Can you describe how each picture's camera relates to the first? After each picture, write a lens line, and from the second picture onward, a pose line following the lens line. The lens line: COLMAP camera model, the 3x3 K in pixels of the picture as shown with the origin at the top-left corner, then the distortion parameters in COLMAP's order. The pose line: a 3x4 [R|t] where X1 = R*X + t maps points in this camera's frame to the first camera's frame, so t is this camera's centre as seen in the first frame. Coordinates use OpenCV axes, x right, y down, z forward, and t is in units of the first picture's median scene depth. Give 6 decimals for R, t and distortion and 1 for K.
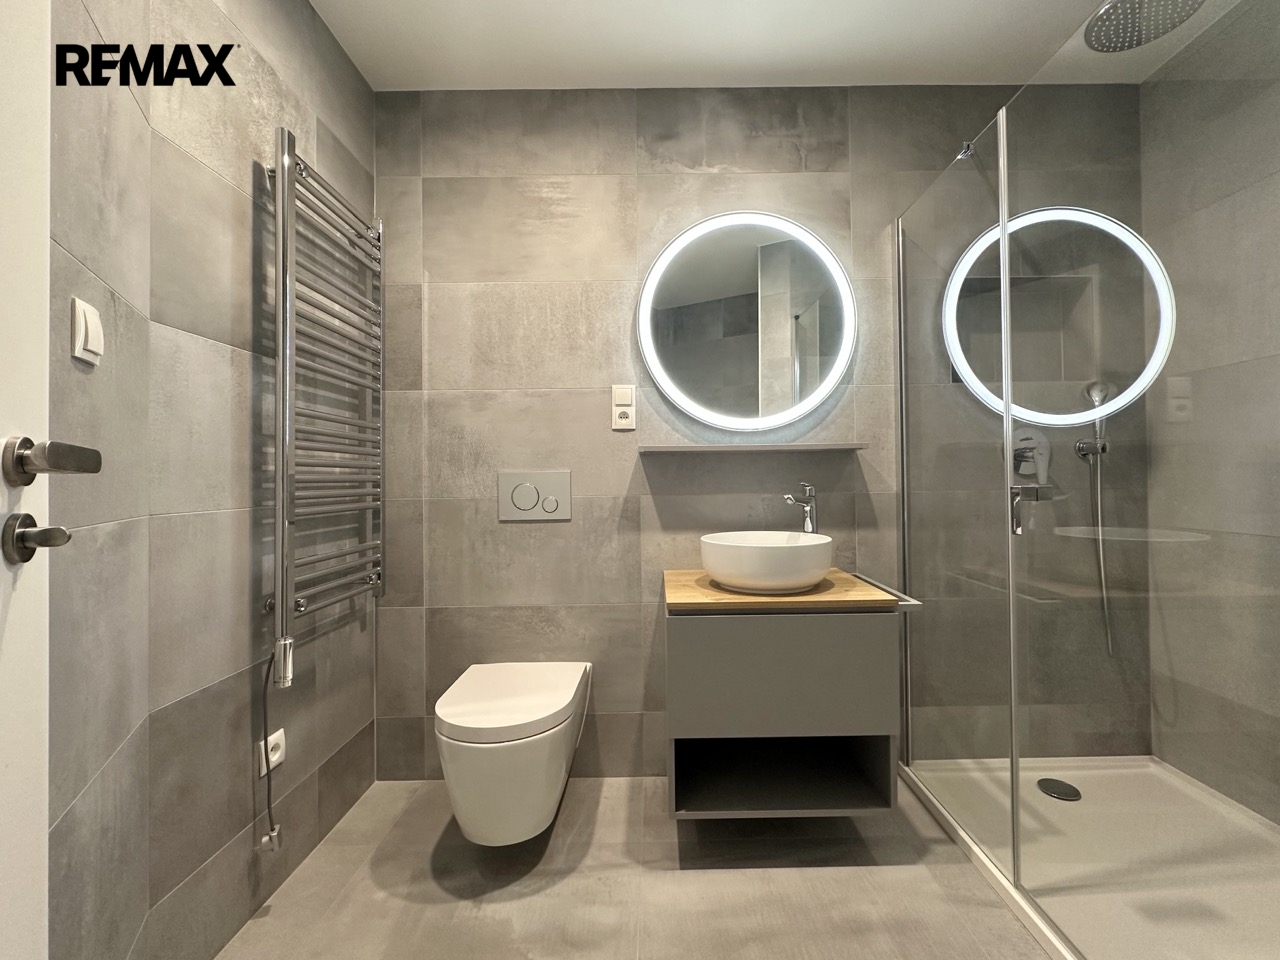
lens RADIAL K [[552.5, 0, 645.2], [0, 552.5, 469.8], [0, 0, 1]] dist [-0.002378, 0.000203]
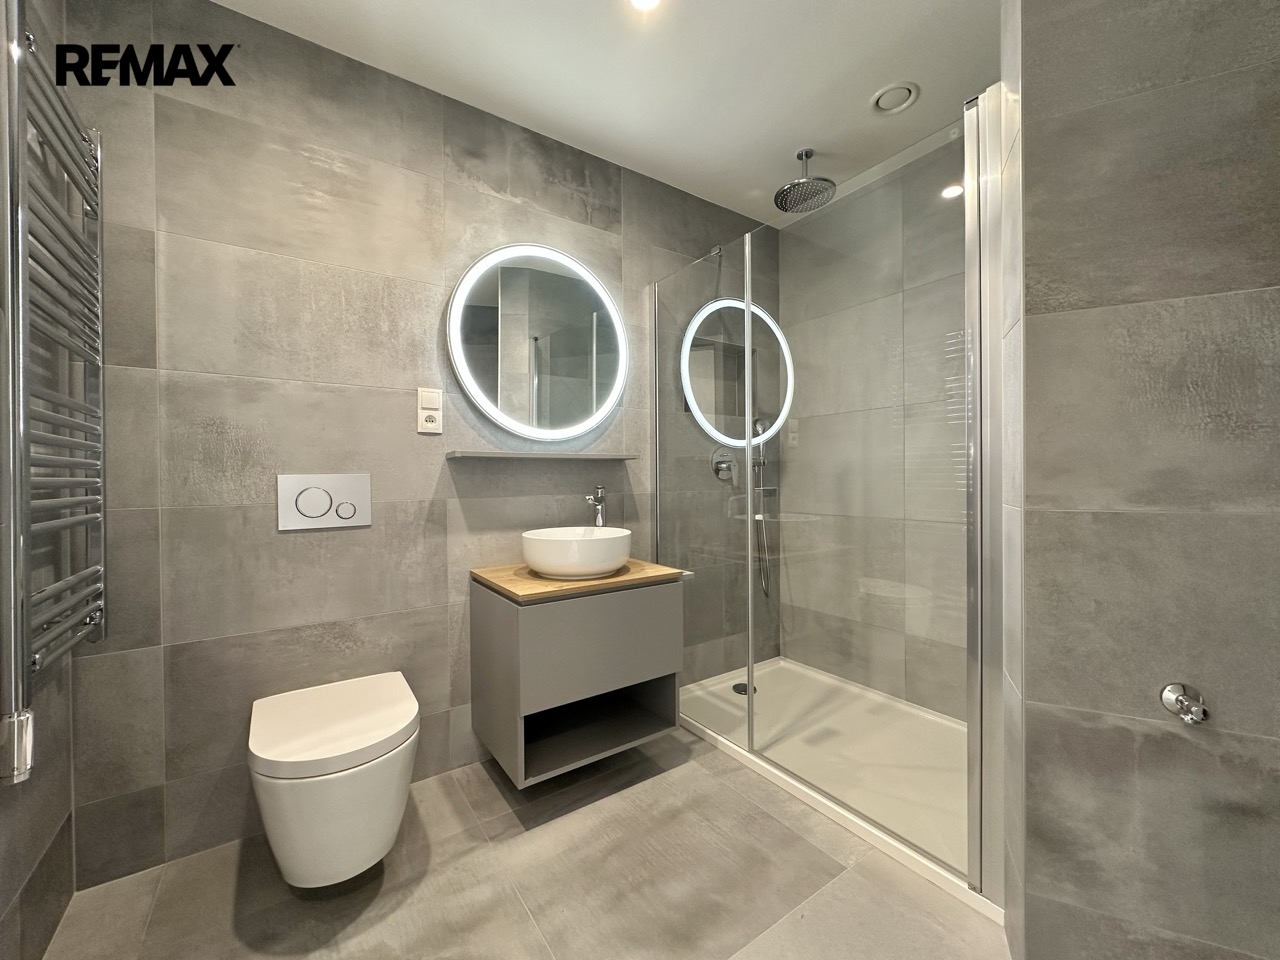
lens RADIAL K [[516.3, 0, 640.0], [0, 516.3, 480.0], [0, 0, 1]] dist [-0.000460, -0.000155]
pose [[0.821619, 0.001775, 0.570035, -0.260377], [-0.009768, 0.999892, 0.010967, -0.002210], [-0.569954, -0.014579, 0.821547, 0.012310]]
